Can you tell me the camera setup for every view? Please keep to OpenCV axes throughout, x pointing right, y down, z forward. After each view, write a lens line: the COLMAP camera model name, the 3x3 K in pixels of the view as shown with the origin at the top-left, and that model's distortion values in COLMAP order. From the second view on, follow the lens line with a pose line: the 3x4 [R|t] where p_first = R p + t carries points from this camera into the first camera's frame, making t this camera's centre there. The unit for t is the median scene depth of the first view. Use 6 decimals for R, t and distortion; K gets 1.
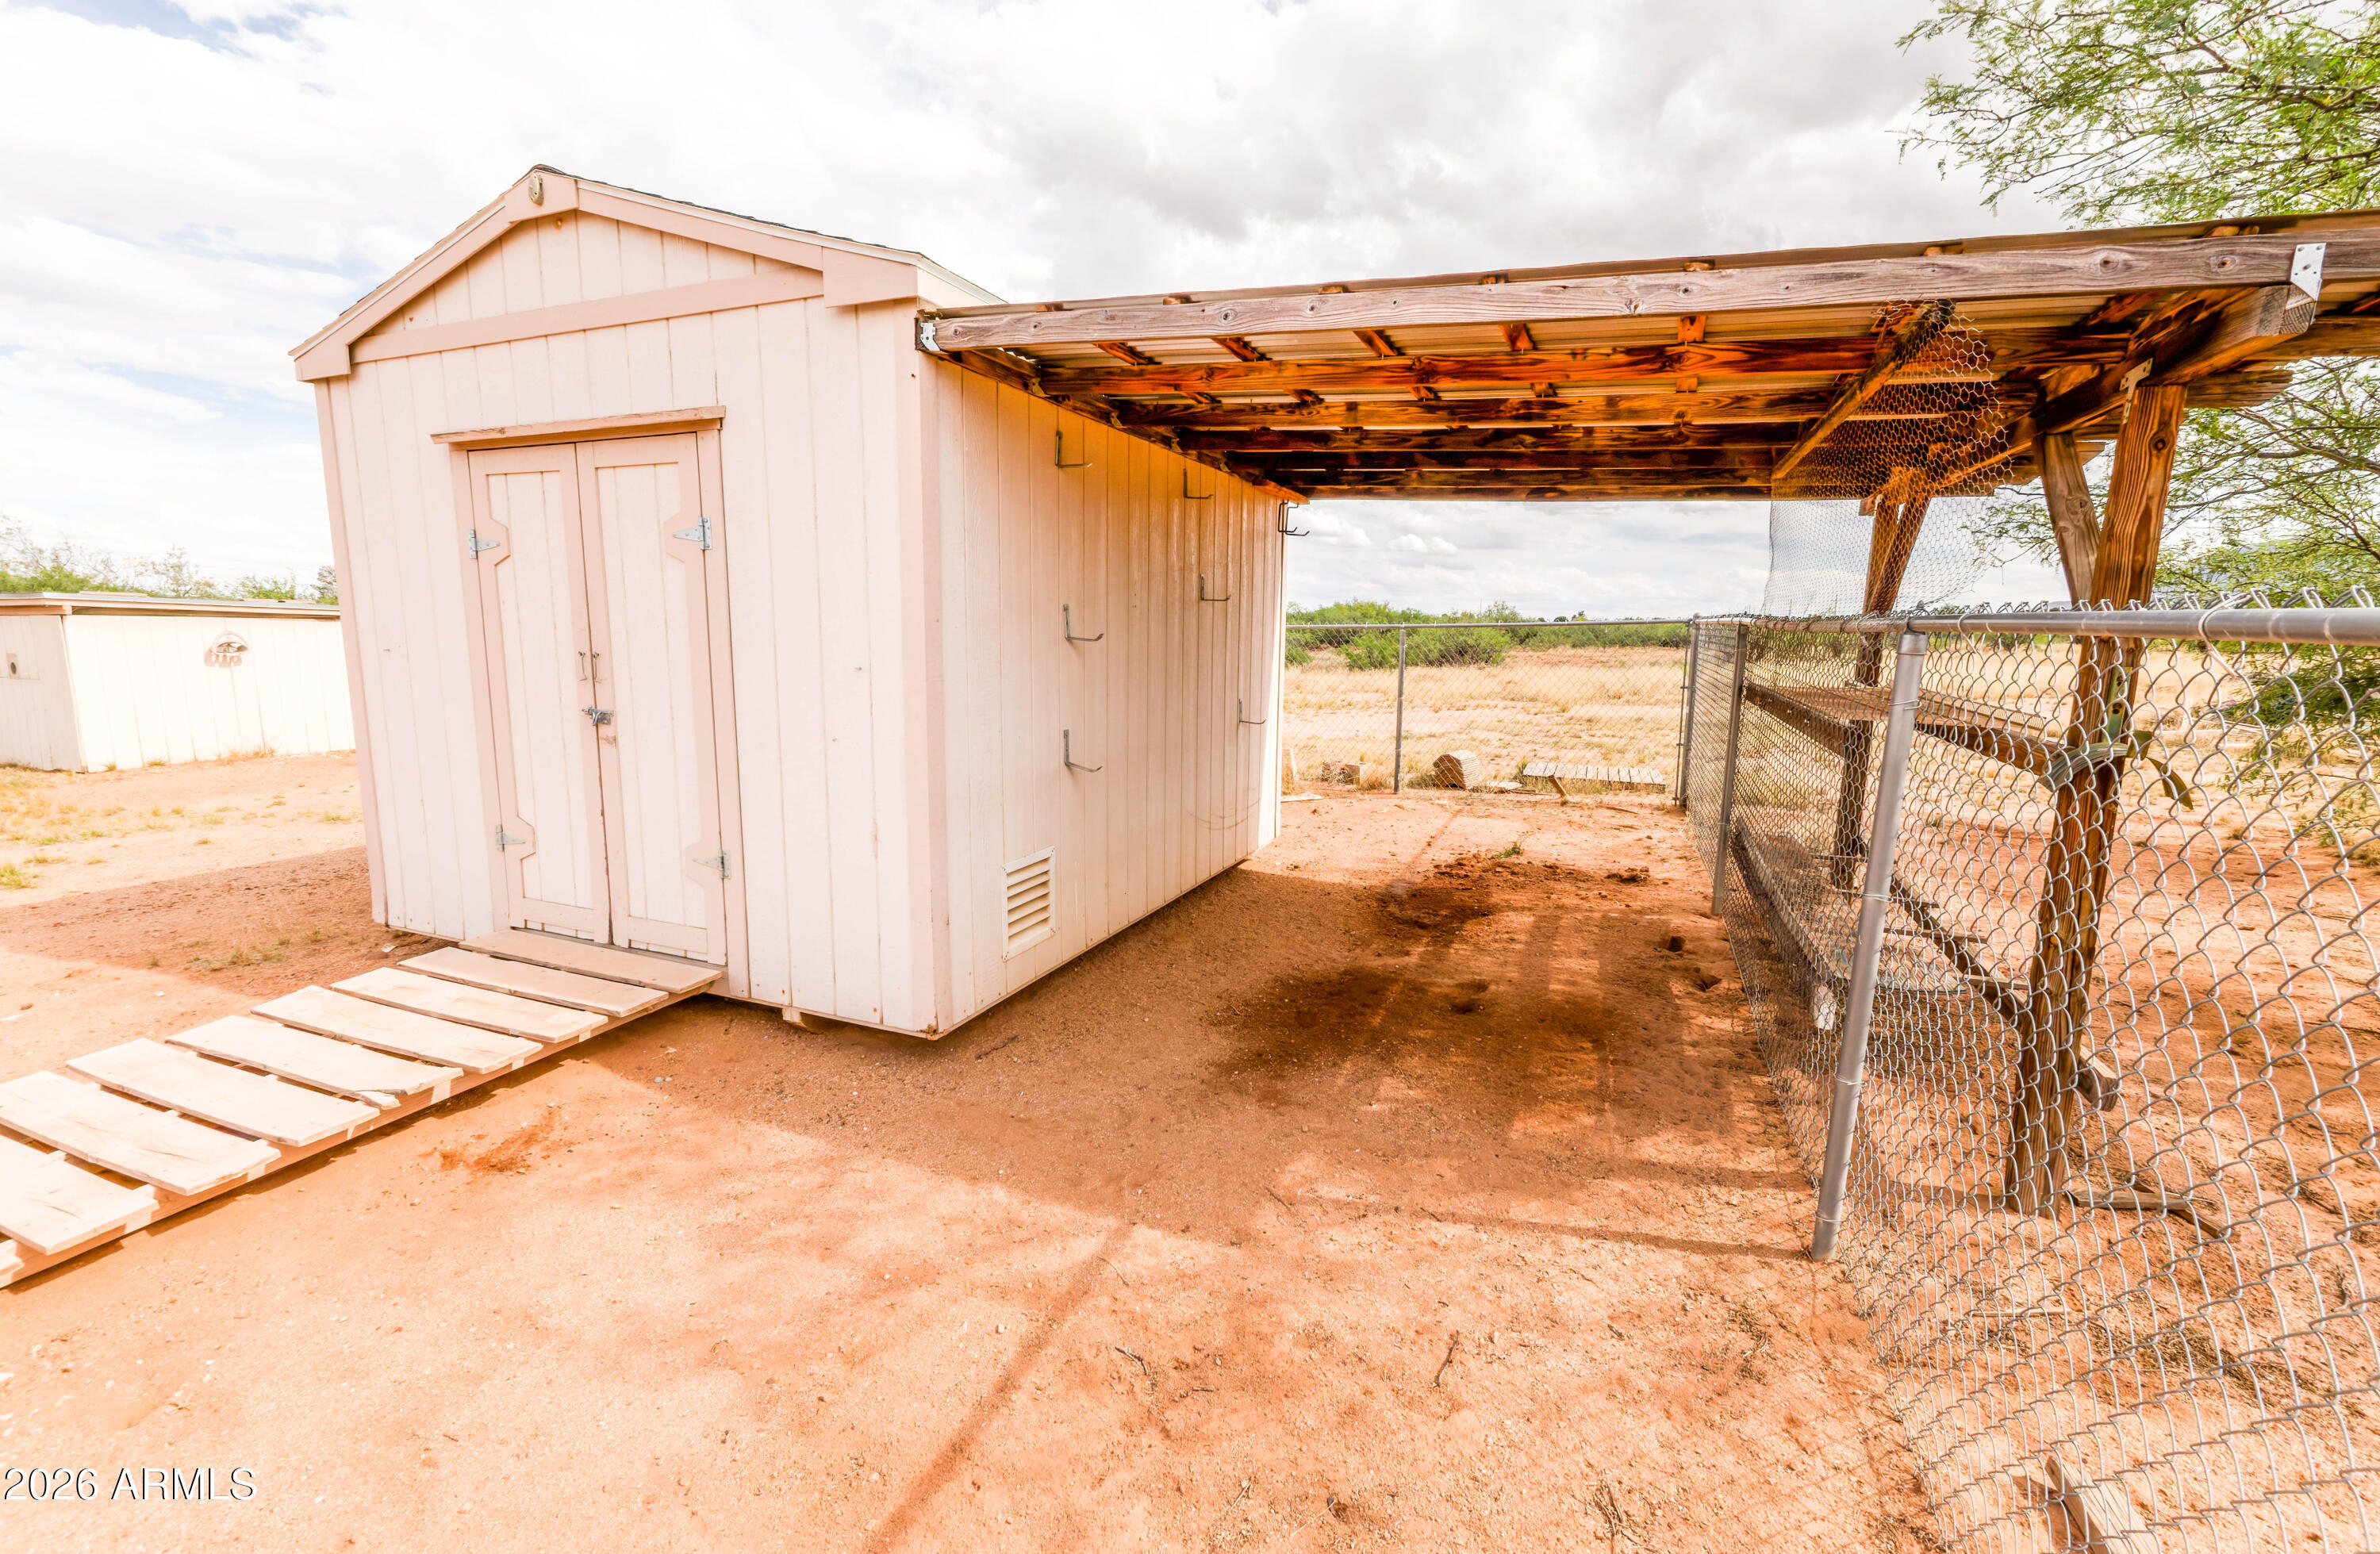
lens RADIAL K [[1018.9, 0, 1196.4], [0, 1018.9, 766.9], [0, 0, 1]] dist [0.006575, -0.000671]
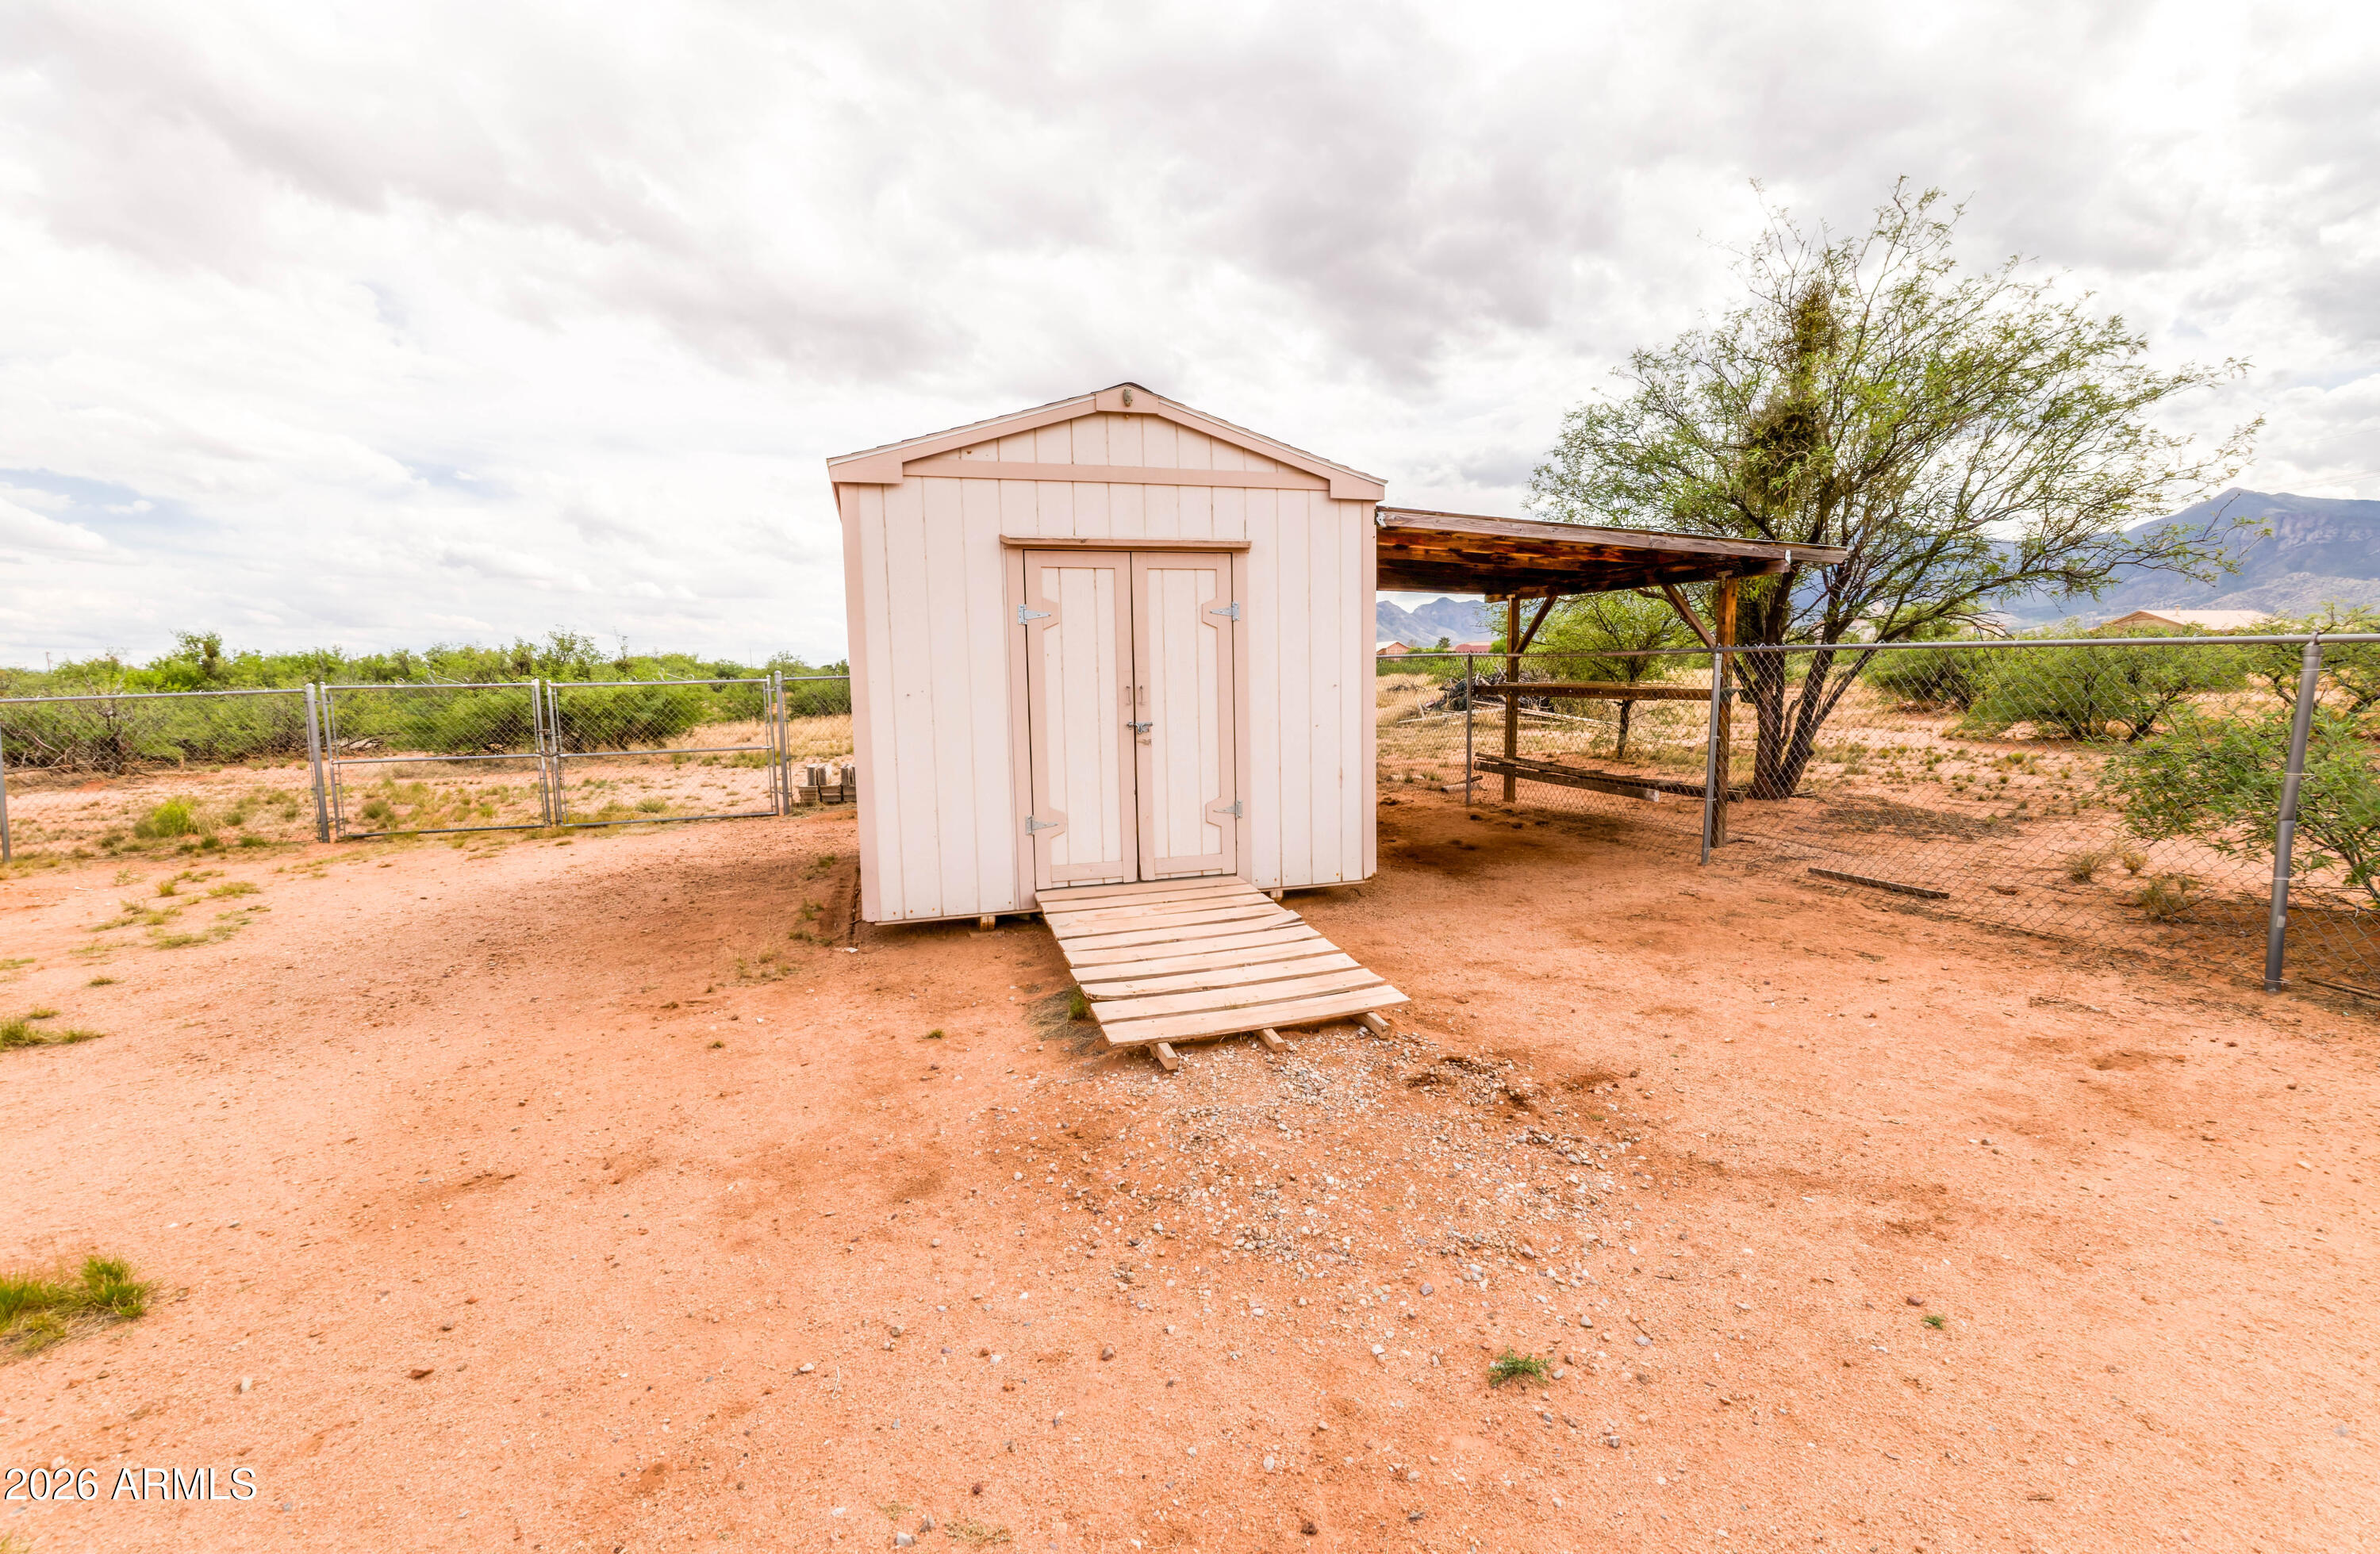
lens RADIAL K [[1018.9, 0, 1195.2], [0, 1018.9, 770.2], [0, 0, 1]] dist [0.006575, -0.000671]
pose [[0.770751, -0.088008, 0.631028, -1.543702], [0.116171, 0.993223, -0.003372, 0.028891], [-0.626455, 0.075906, 0.775752, -0.242626]]
